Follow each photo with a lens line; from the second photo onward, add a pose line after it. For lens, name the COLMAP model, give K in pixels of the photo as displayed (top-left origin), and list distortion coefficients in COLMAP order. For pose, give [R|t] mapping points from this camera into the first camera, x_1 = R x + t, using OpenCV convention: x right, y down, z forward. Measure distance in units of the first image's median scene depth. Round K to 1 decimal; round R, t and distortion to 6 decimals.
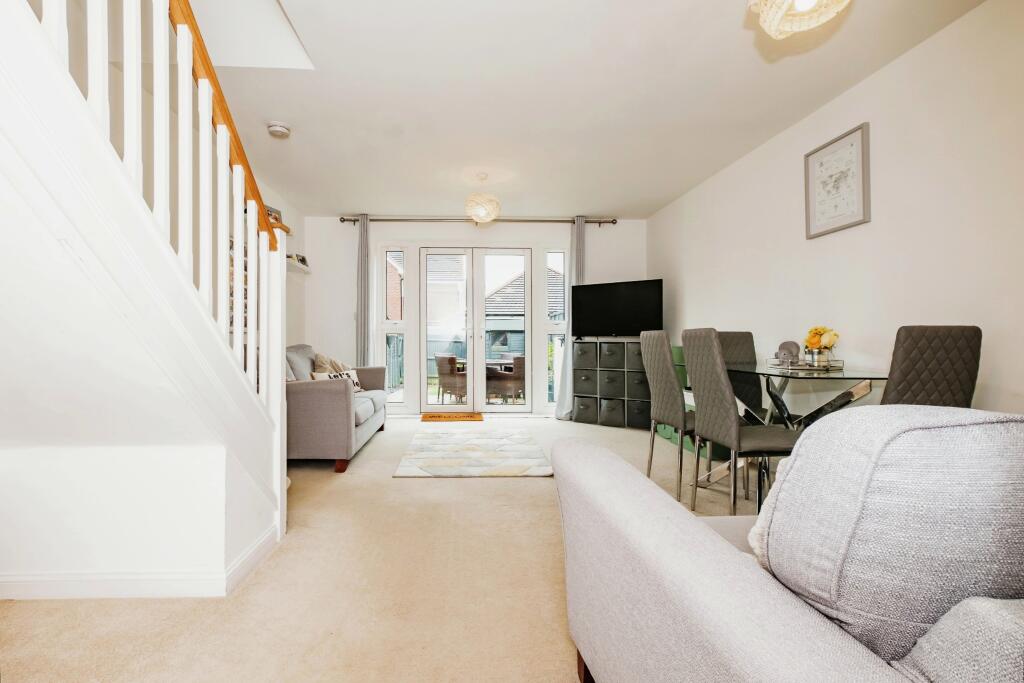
lens RADIAL K [[467.9, 0, 462.5], [0, 467.9, 338.8], [0, 0, 1]] dist [-0.000572, -0.000540]
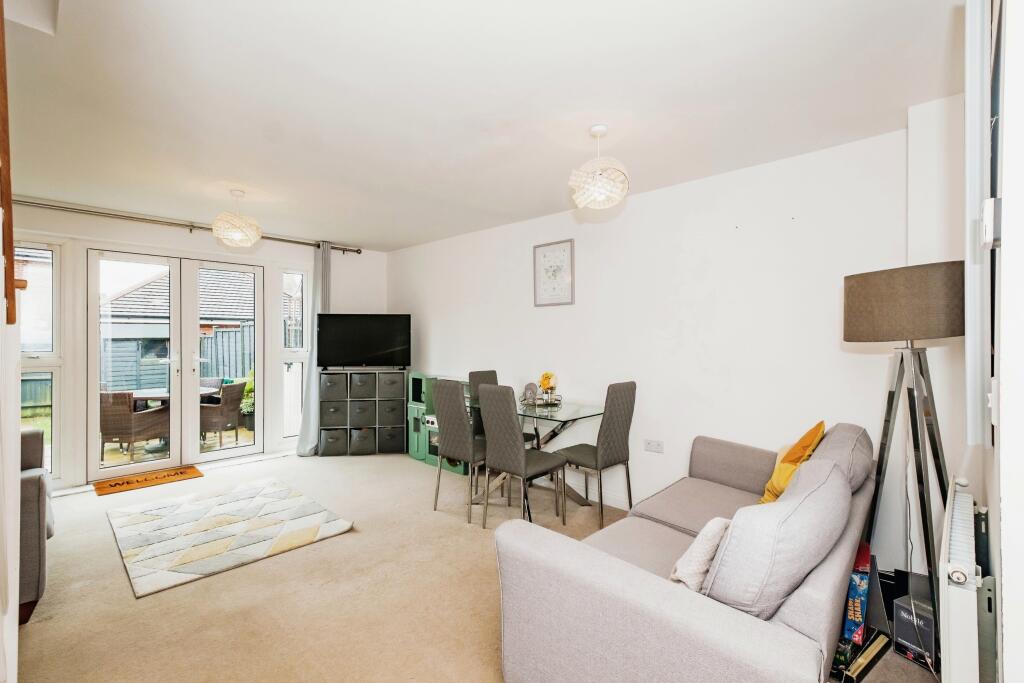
lens RADIAL K [[463.5, 0, 538.4], [0, 463.5, 336.1], [0, 0, 1]] dist [0.002981, 0.000116]
pose [[0.680689, 0.001451, 0.732571, -0.157731], [-0.003962, 0.999991, 0.001701, -0.073729], [-0.732561, -0.004060, 0.680689, 0.027702]]
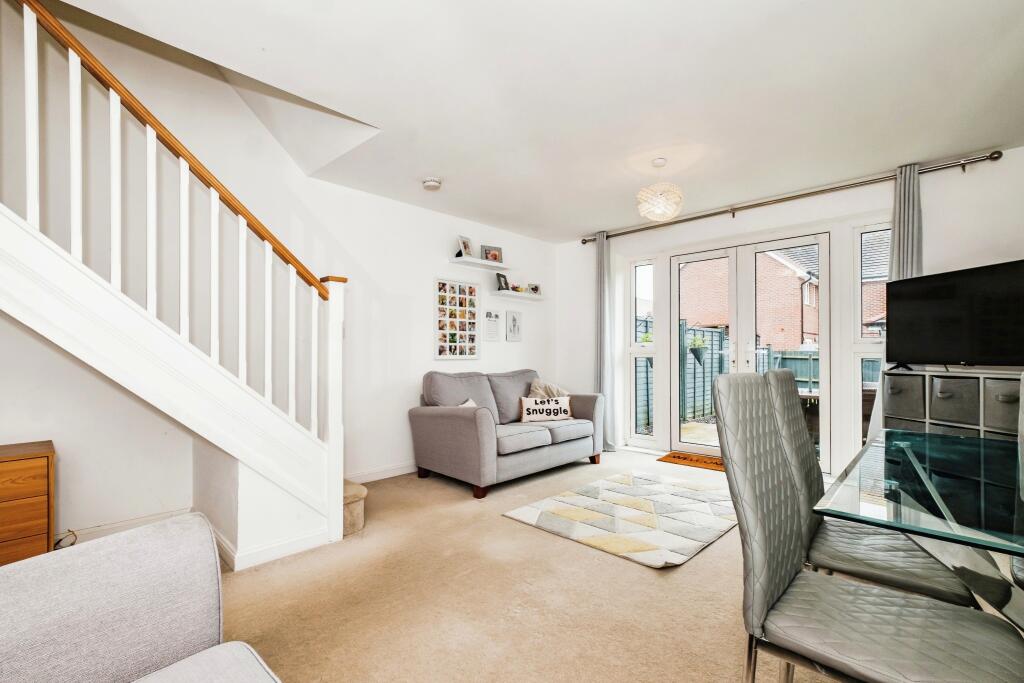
lens RADIAL K [[455.8, 0, 493.8], [0, 455.8, 358.9], [0, 0, 1]] dist [0.000325, -0.000286]
pose [[0.696171, 0.004421, -0.717863, 0.316772], [0.004570, 0.999933, 0.010590, -0.020981], [0.717862, -0.010654, 0.696104, 0.211991]]
